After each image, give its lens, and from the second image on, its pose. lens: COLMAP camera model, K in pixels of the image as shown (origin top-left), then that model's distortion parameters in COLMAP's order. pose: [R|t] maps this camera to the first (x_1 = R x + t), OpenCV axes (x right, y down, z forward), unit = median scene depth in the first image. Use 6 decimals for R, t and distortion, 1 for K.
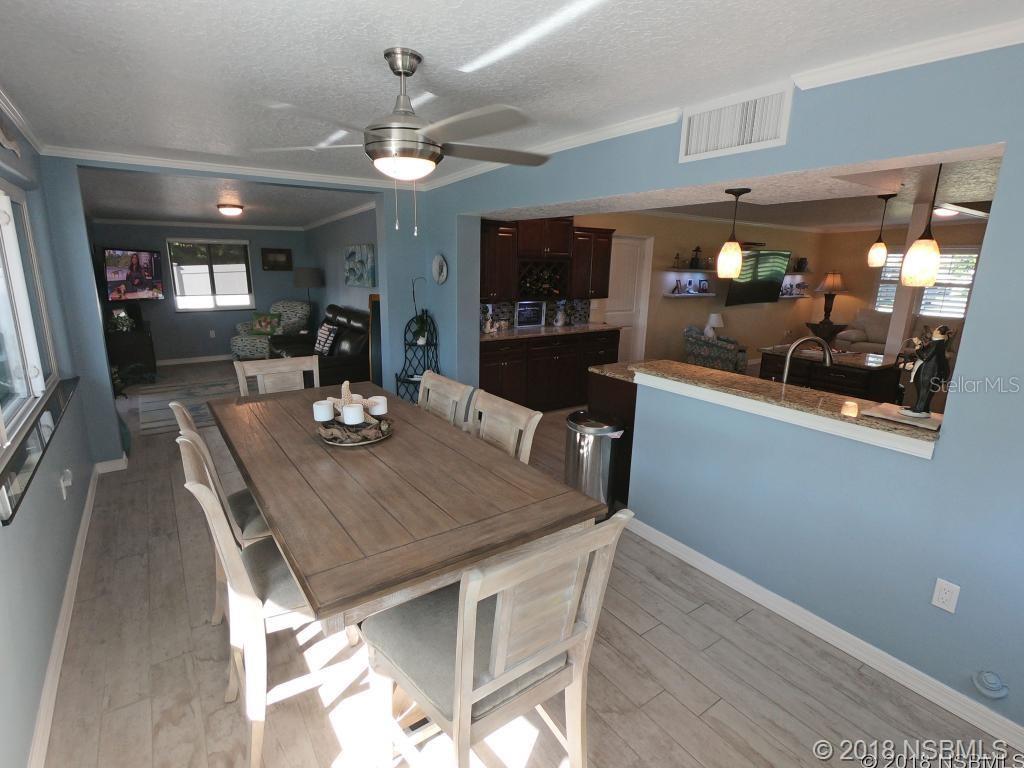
lens RADIAL K [[515.2, 0, 510.5], [0, 515.2, 382.0], [0, 0, 1]] dist [-0.001656, -0.000477]
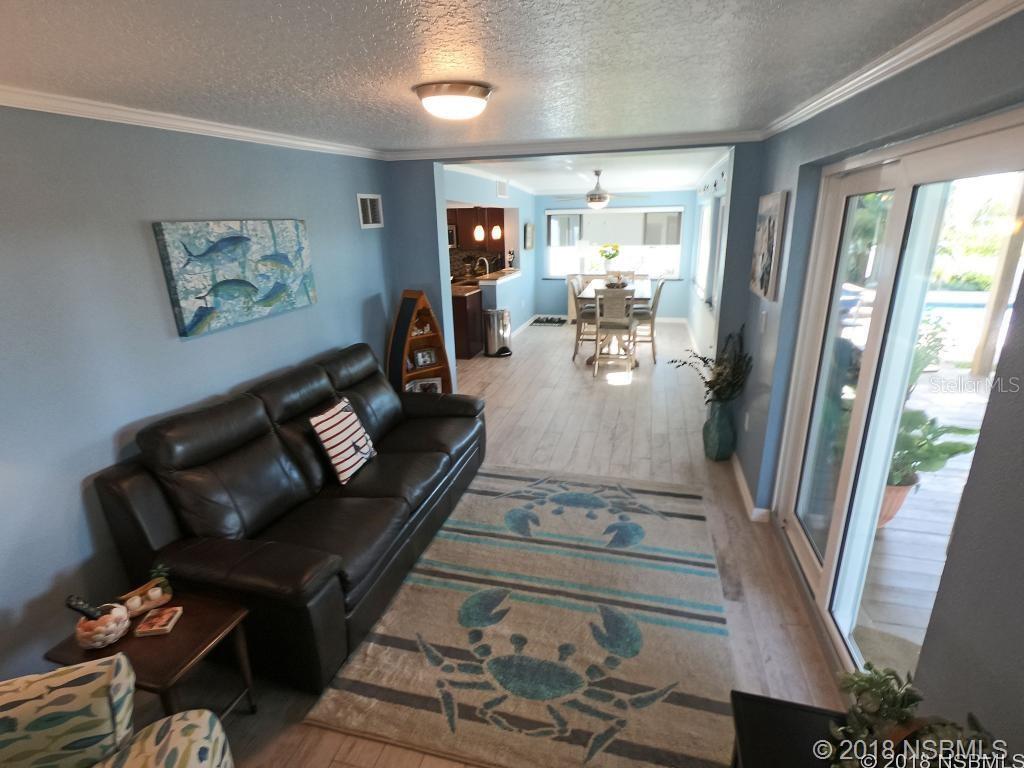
lens RADIAL K [[515.2, 0, 510.5], [0, 515.2, 382.0], [0, 0, 1]] dist [-0.001656, -0.000477]
pose [[-0.628368, -0.241709, 0.739412, -0.747697], [0.190481, 0.873762, 0.447501, -0.296015], [-0.754235, 0.422039, -0.503003, 1.108522]]
